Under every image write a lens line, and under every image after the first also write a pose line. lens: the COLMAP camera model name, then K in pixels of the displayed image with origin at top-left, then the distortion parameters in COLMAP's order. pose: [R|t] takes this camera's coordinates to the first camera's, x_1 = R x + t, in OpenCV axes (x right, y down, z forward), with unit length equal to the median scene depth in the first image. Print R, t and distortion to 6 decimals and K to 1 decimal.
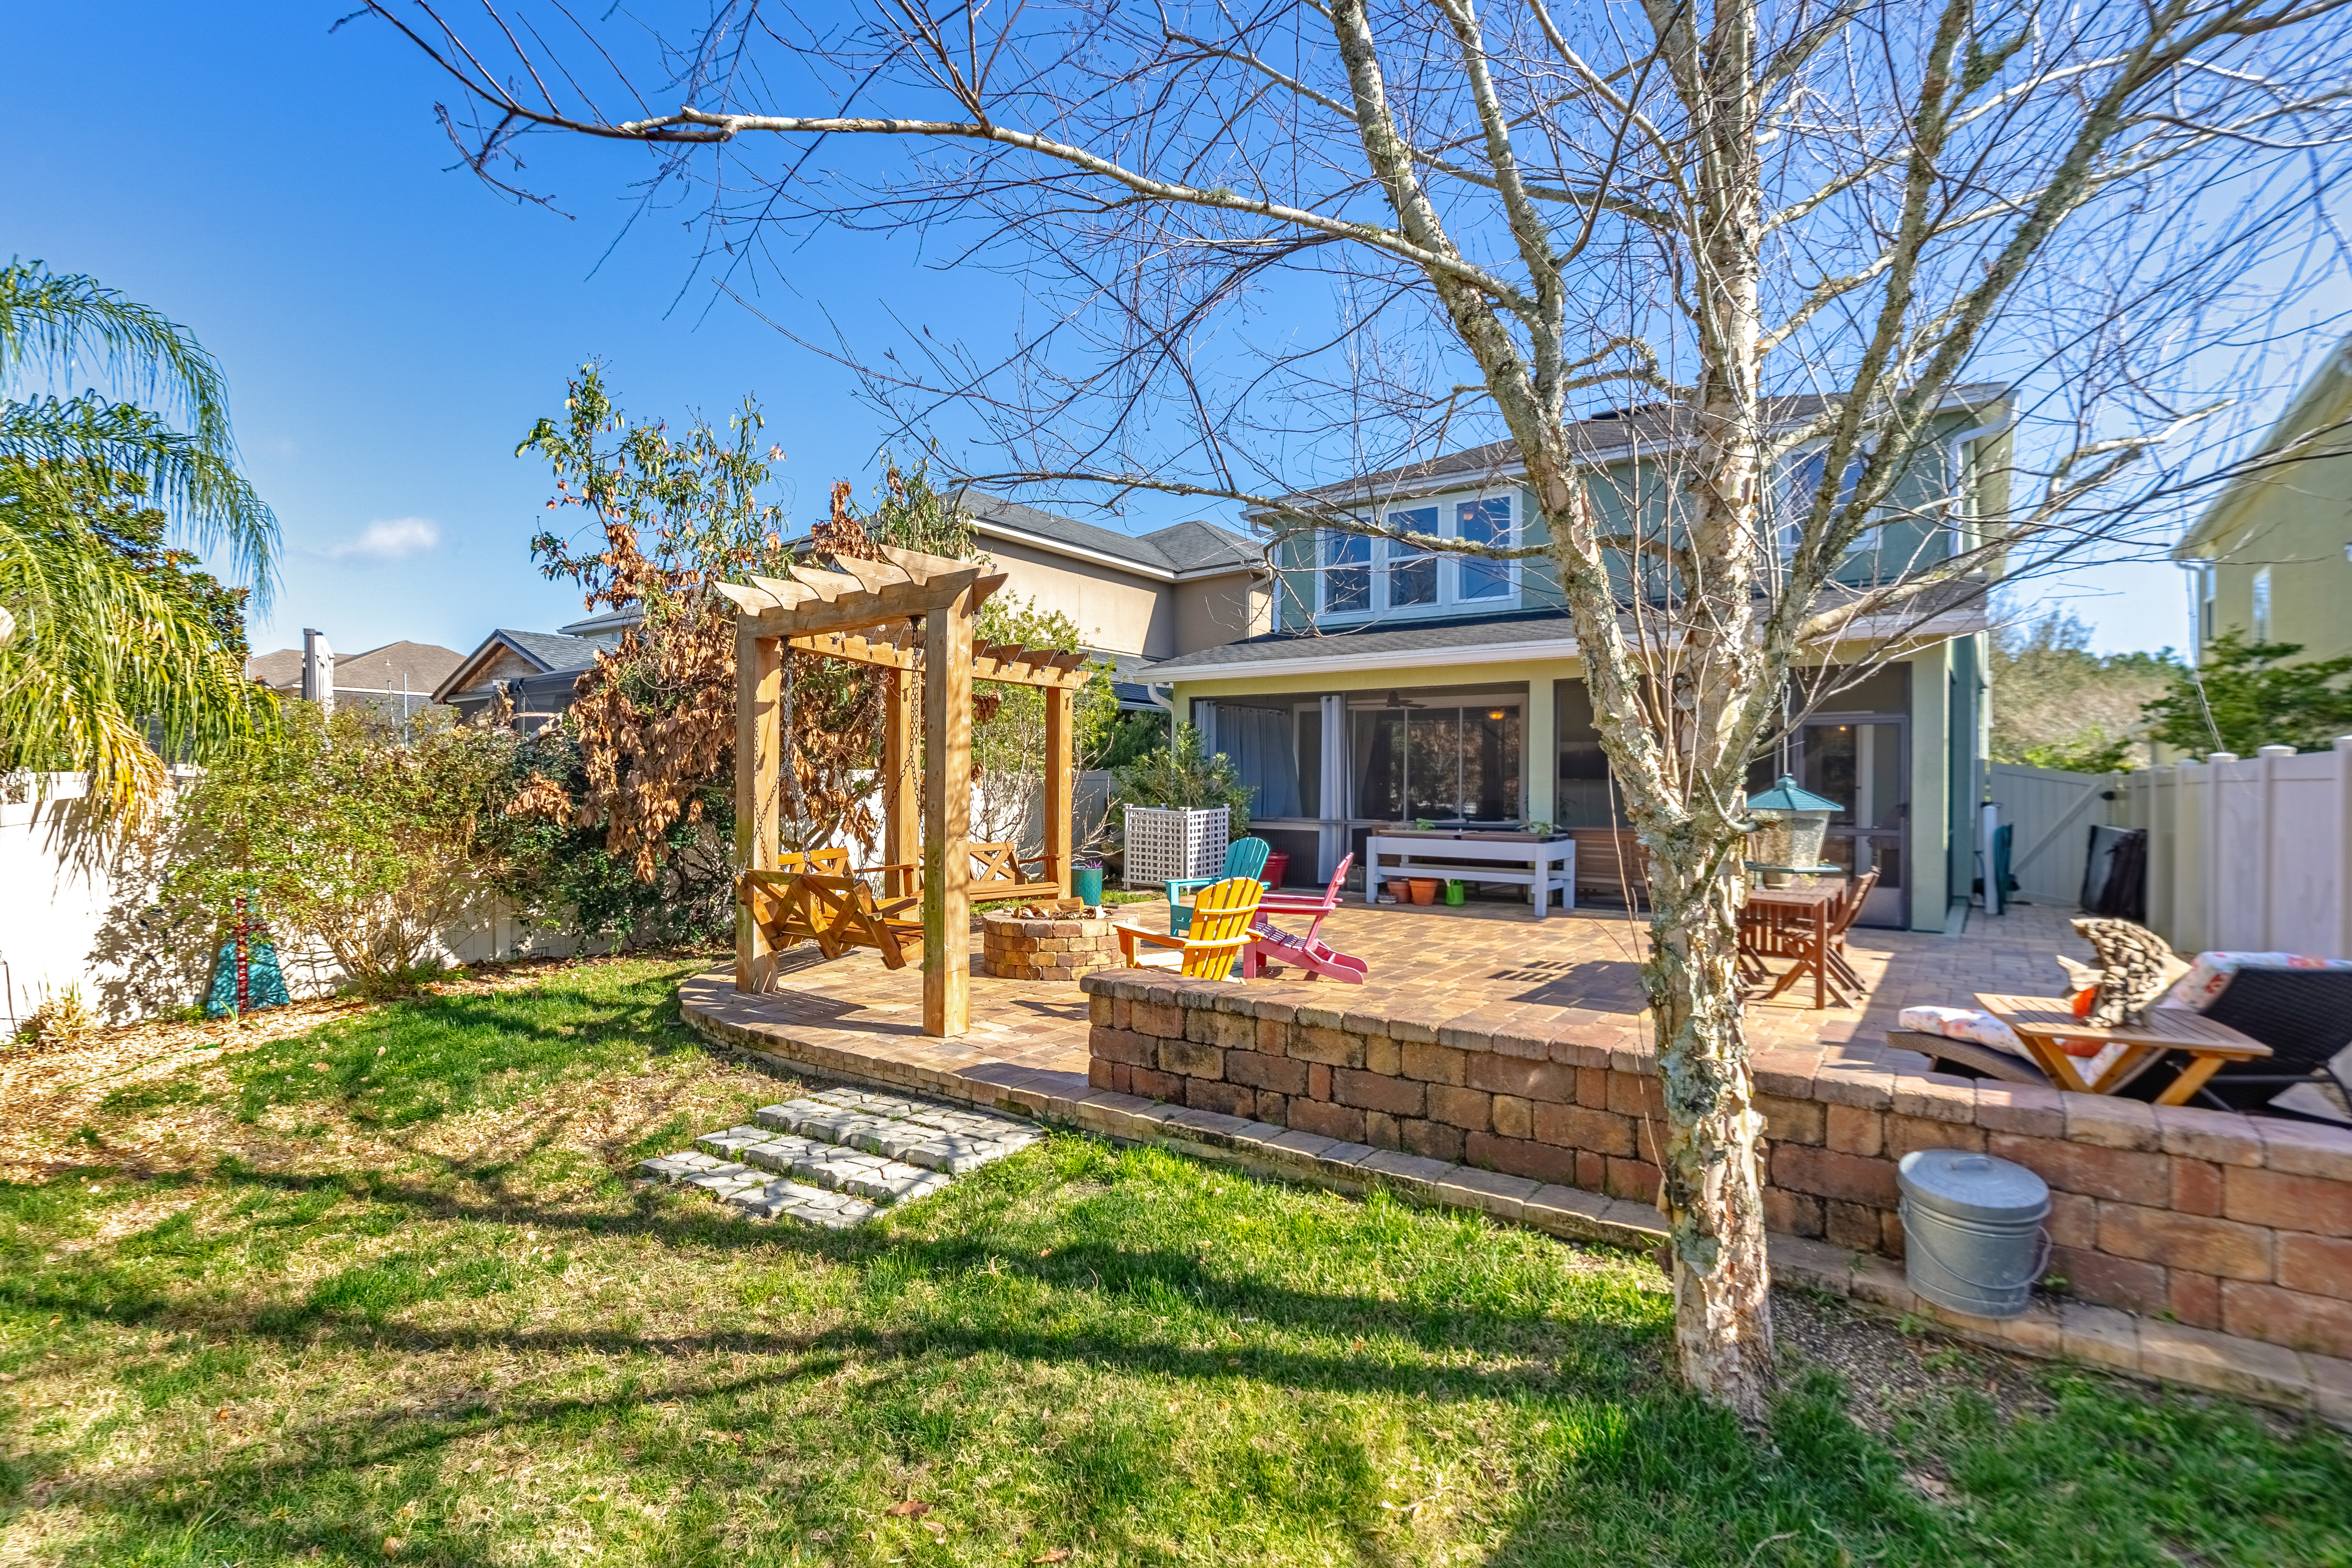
lens RADIAL K [[1155.0, 0, 1169.3], [0, 1155.0, 823.0], [0, 0, 1]] dist [-0.003220, 0.000041]
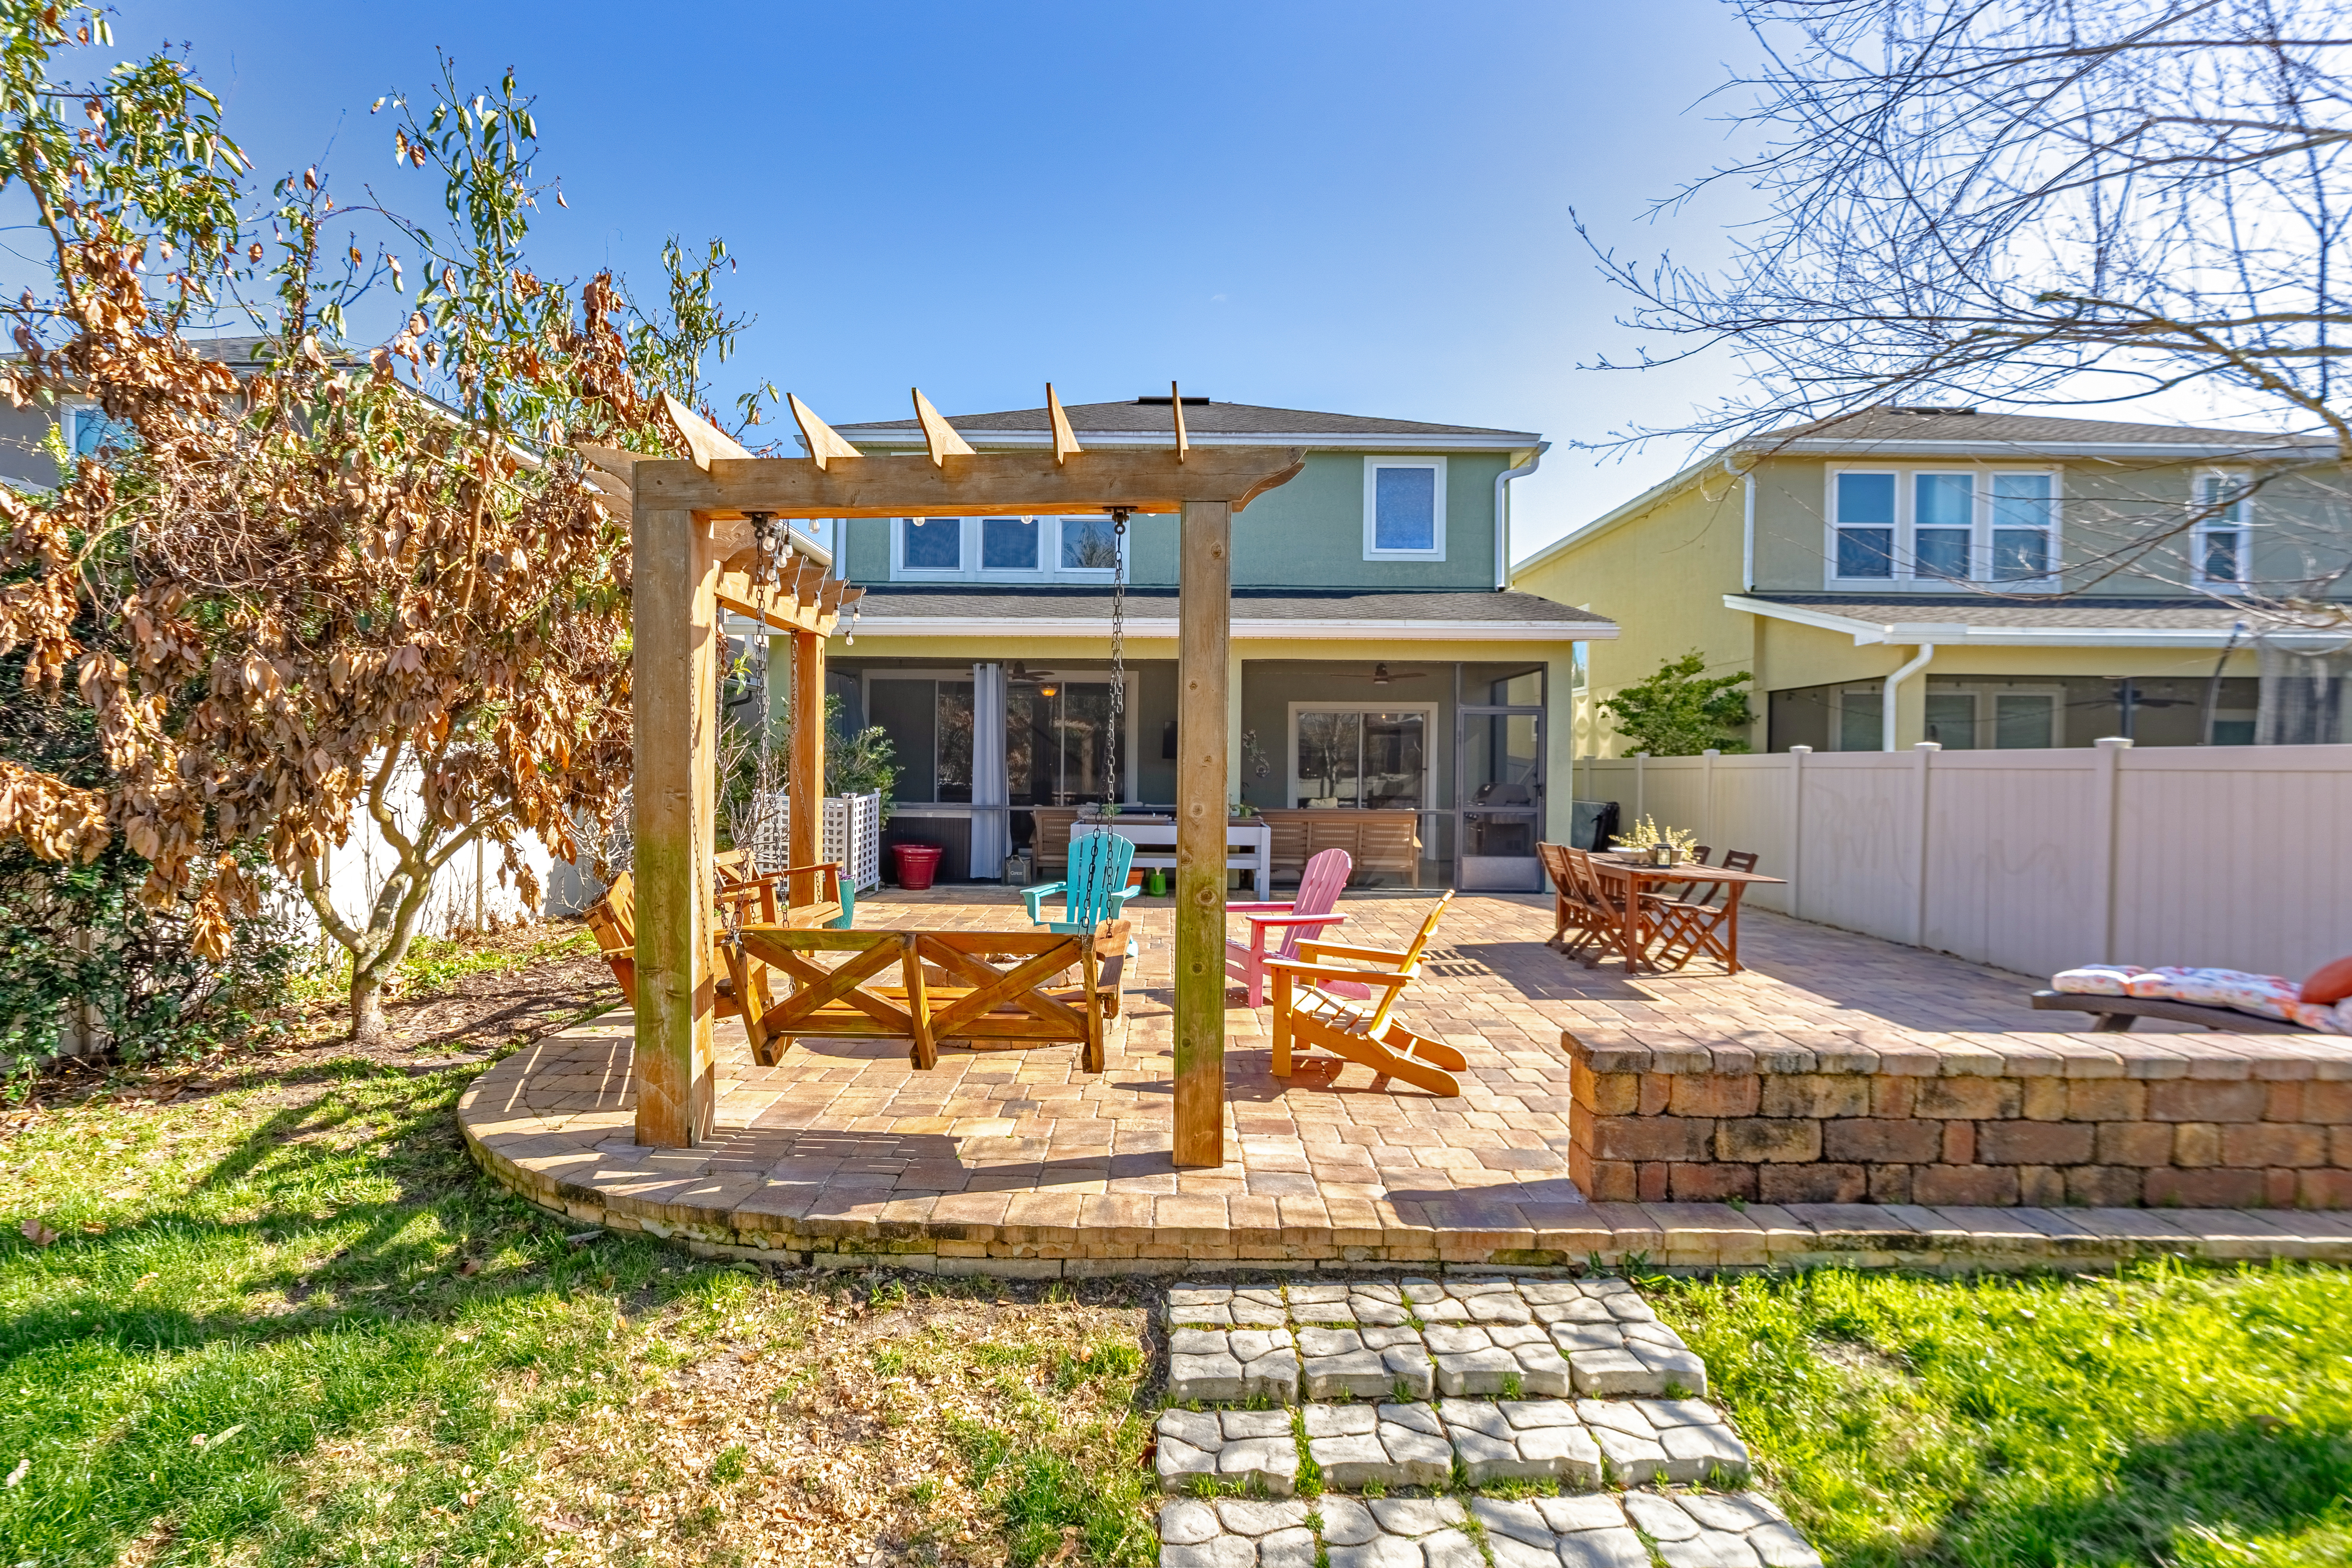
lens RADIAL K [[1145.0, 0, 1164.5], [0, 1145.0, 782.9], [0, 0, 1]] dist [-0.000664, 0.000608]
pose [[0.805412, -0.008030, 0.592662, -0.751137], [0.014129, 0.999884, -0.005654, -0.034280], [-0.592547, 0.012927, 0.805432, 0.617959]]
